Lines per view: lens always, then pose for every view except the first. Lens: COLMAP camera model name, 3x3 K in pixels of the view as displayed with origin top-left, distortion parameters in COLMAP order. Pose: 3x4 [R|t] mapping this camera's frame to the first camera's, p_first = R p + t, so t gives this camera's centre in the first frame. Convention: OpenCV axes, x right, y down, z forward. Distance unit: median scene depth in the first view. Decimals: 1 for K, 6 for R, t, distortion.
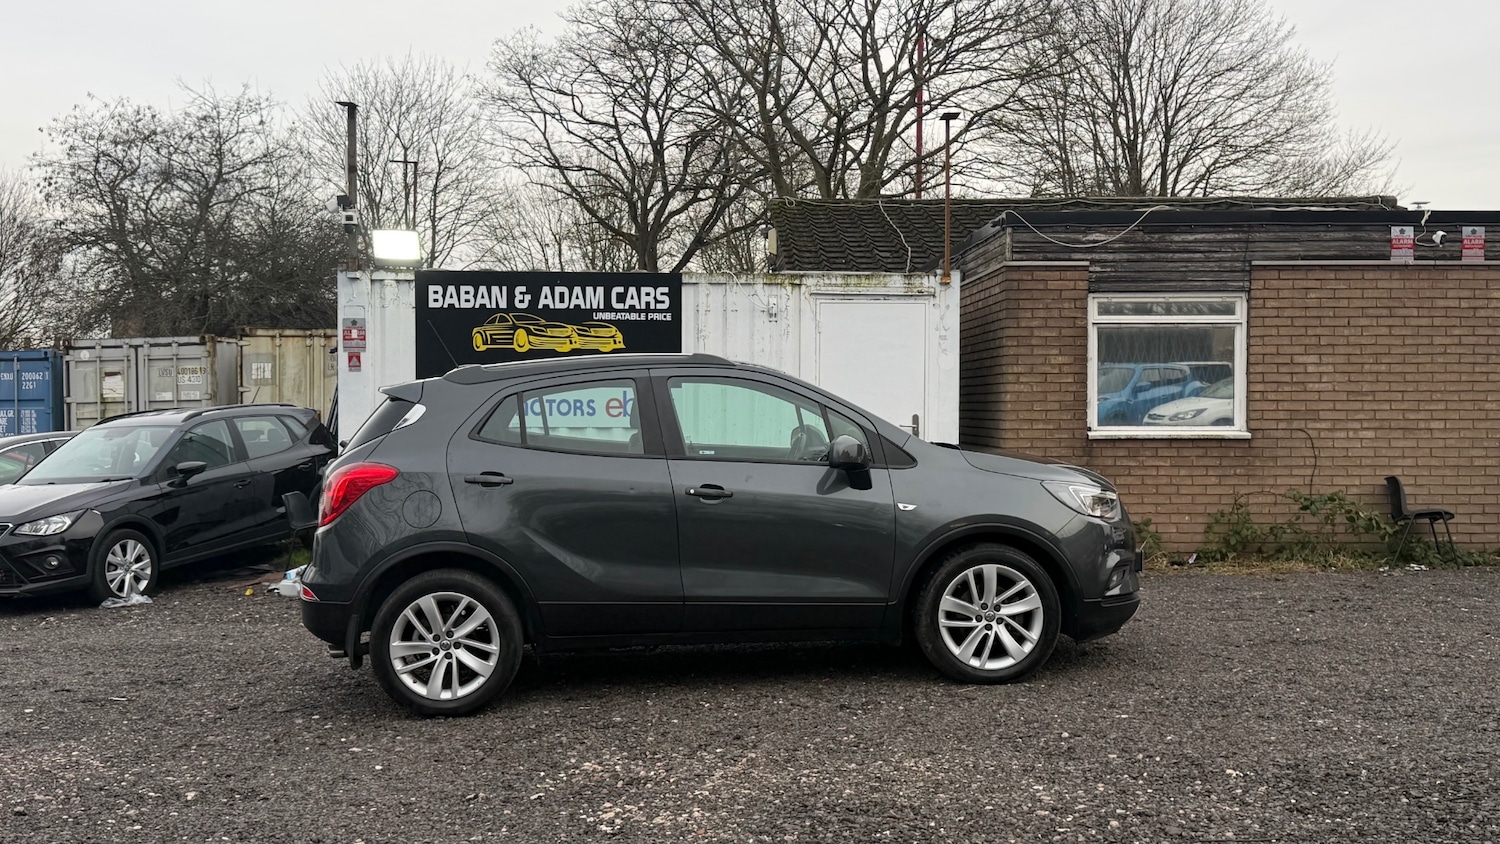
lens RADIAL K [[1466.9, 0, 750.0], [0, 1466.9, 428.3], [0, 0, 1]] dist [0.186920, -0.404965]
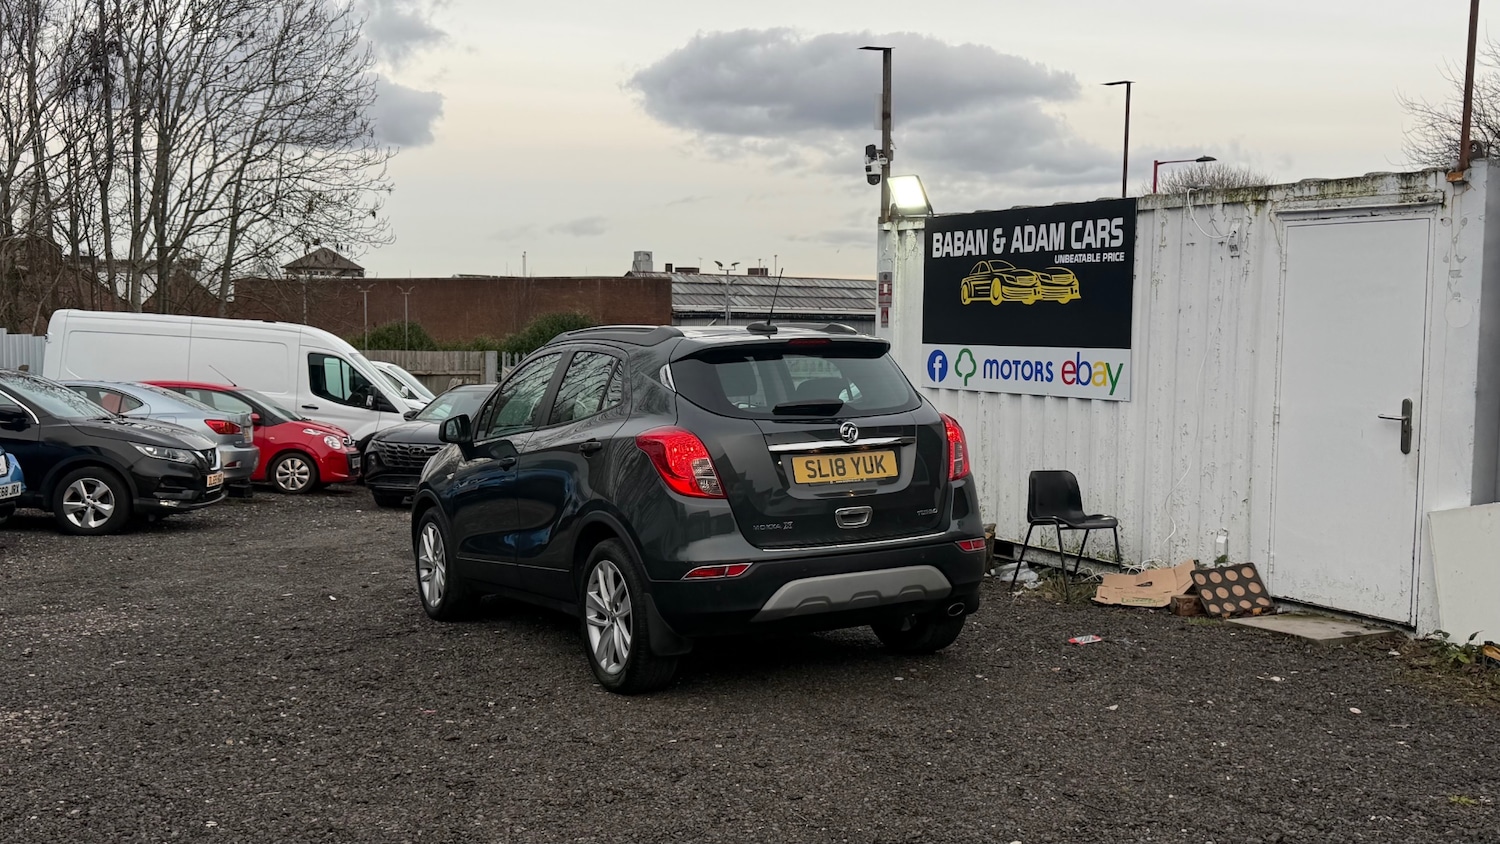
lens RADIAL K [[1468.1, 0, 757.8], [0, 1468.1, 429.7], [0, 0, 1]] dist [0.182740, -0.392426]
pose [[0.488403, 0.066424, -0.870086, 0.528235], [-0.025486, 0.997759, 0.061865, -0.028790], [0.872246, -0.008040, 0.489001, 0.454098]]
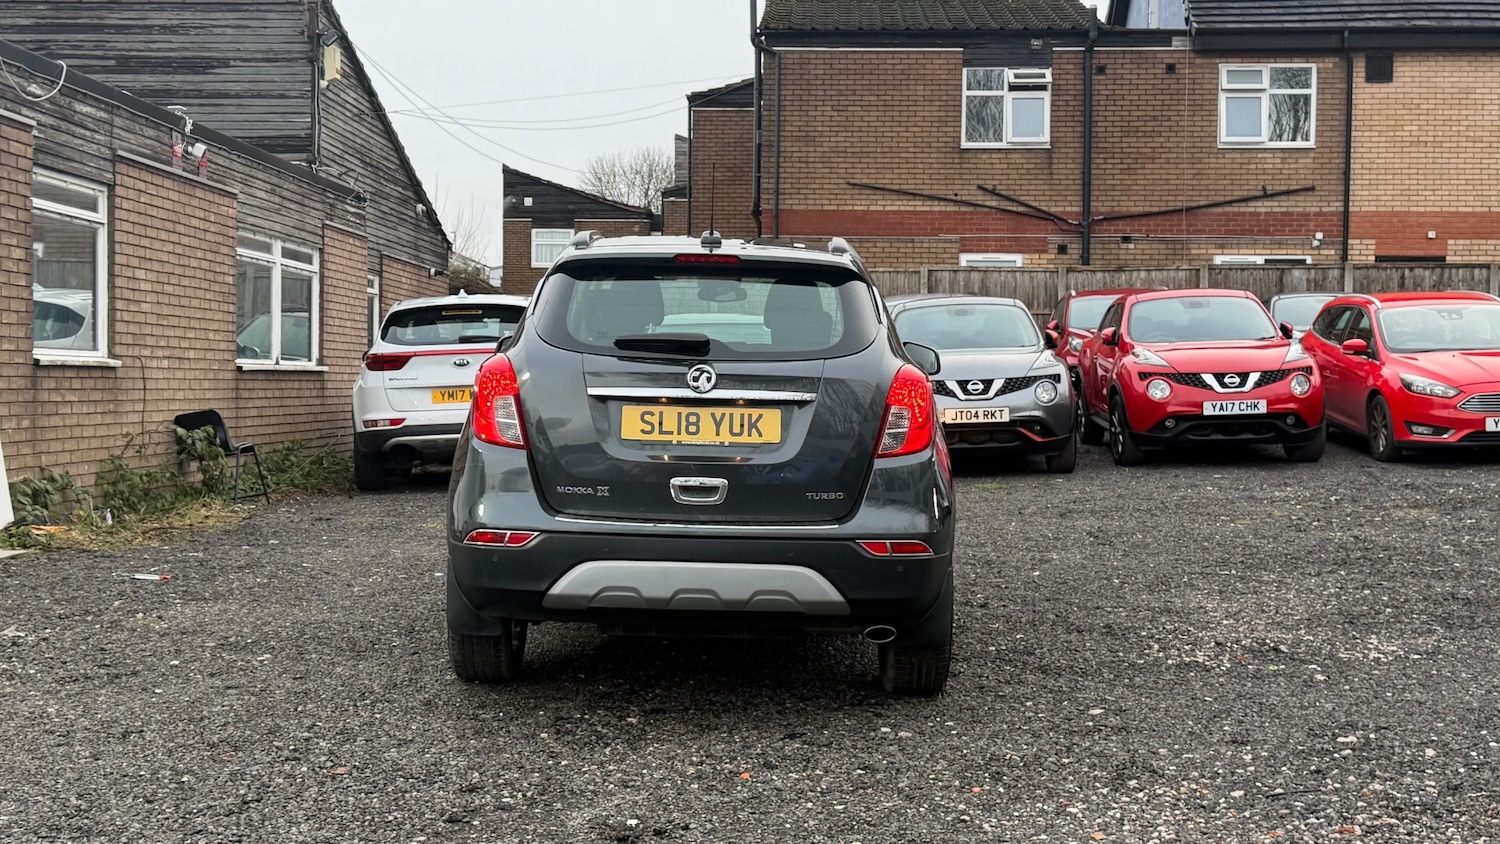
lens RADIAL K [[1877.7, 0, 740.3], [0, 1877.7, 418.7], [0, 0, 1]] dist [0.194051, -0.432222]
pose [[0.059858, -0.016776, 0.998066, -0.693389], [0.011977, 0.999799, 0.016087, 0.022763], [-0.998135, 0.010991, 0.060047, 0.597752]]
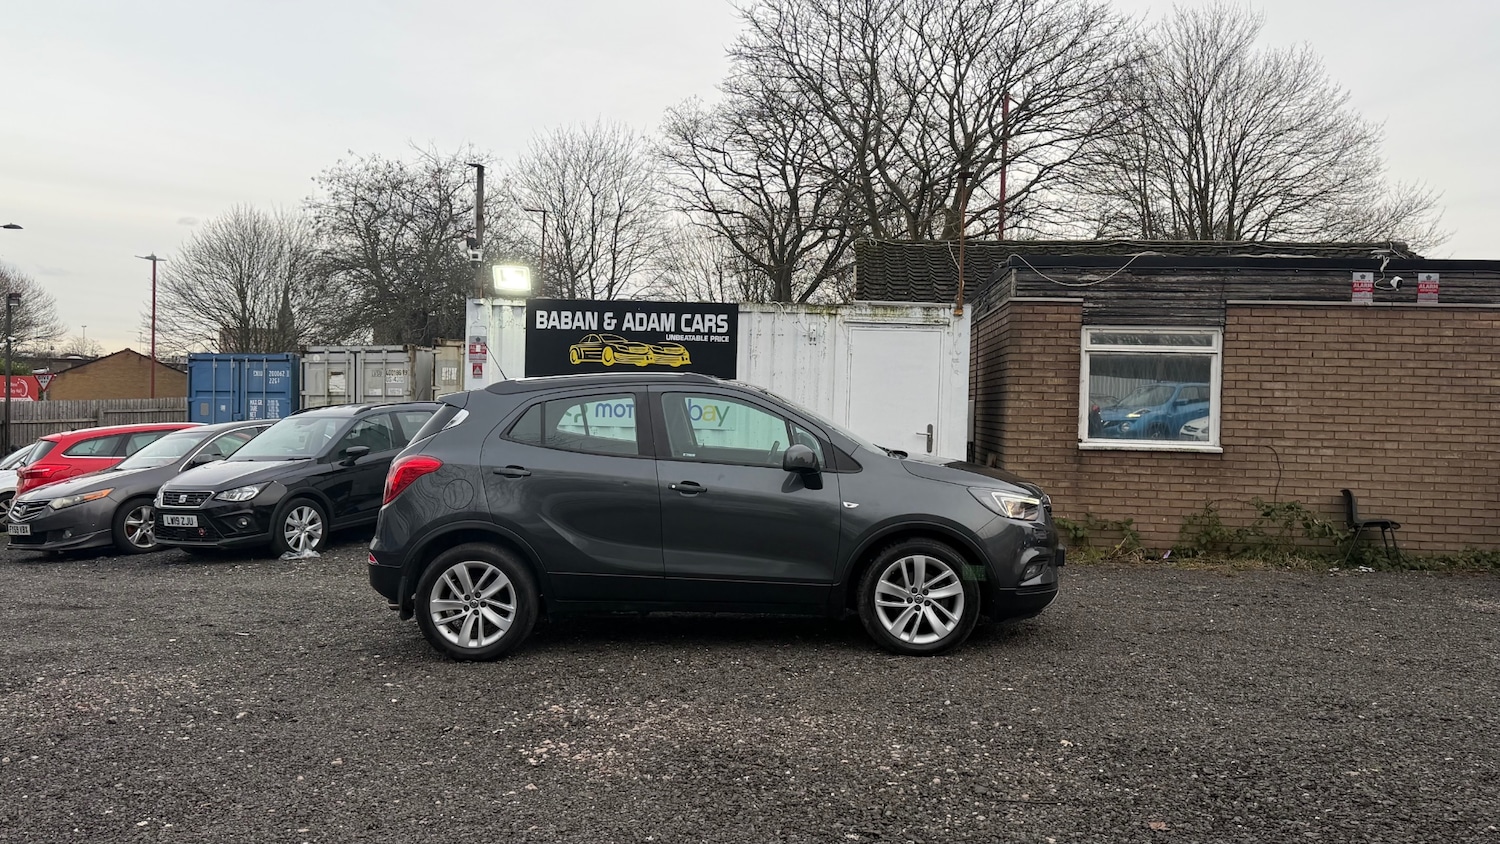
lens RADIAL K [[1212.5, 0, 745.8], [0, 1212.5, 420.3], [0, 0, 1]] dist [0.178647, -0.362938]
pose [[0.993027, 0.025890, -0.115007, 0.077474], [-0.026306, 0.999652, -0.002098, -0.006652], [0.114913, 0.005109, 0.993362, 0.001245]]
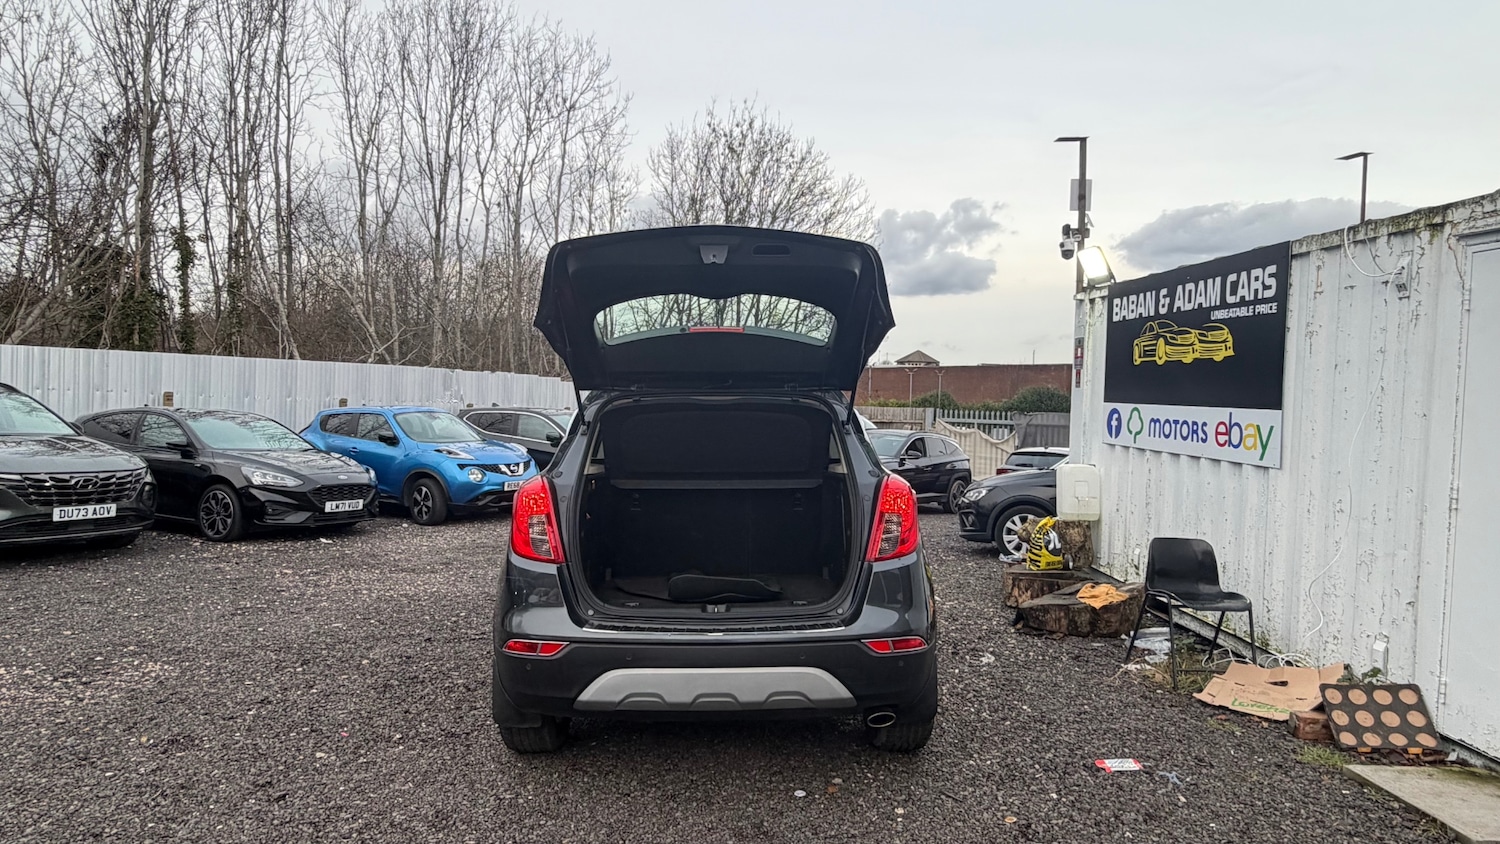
lens RADIAL K [[853.6, 0, 746.3], [0, 853.6, 424.4], [0, 0, 1]] dist [0.001721, -0.000879]
pose [[0.022362, 0.043575, -0.998800, 0.340161], [-0.038939, 0.998330, 0.042682, -0.028516], [0.998991, 0.037938, 0.024022, 0.741647]]
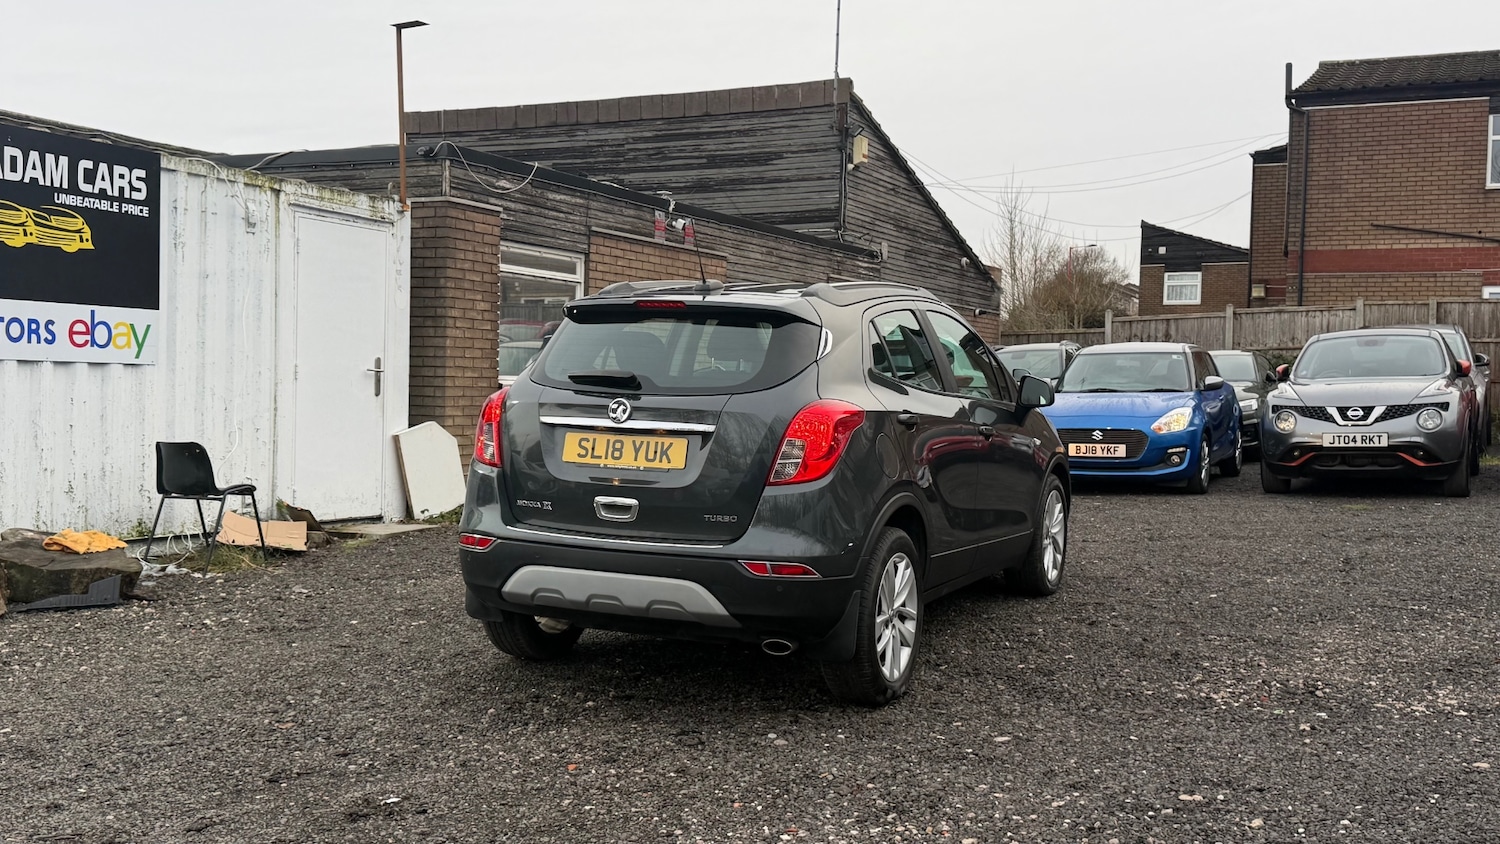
lens RADIAL K [[1468.1, 0, 757.8], [0, 1468.1, 429.7], [0, 0, 1]] dist [0.182740, -0.392426]
pose [[0.466396, -0.013980, 0.884466, -0.565280], [-0.002198, 0.999854, 0.016963, 0.018111], [-0.884573, -0.009855, 0.466297, 0.387701]]
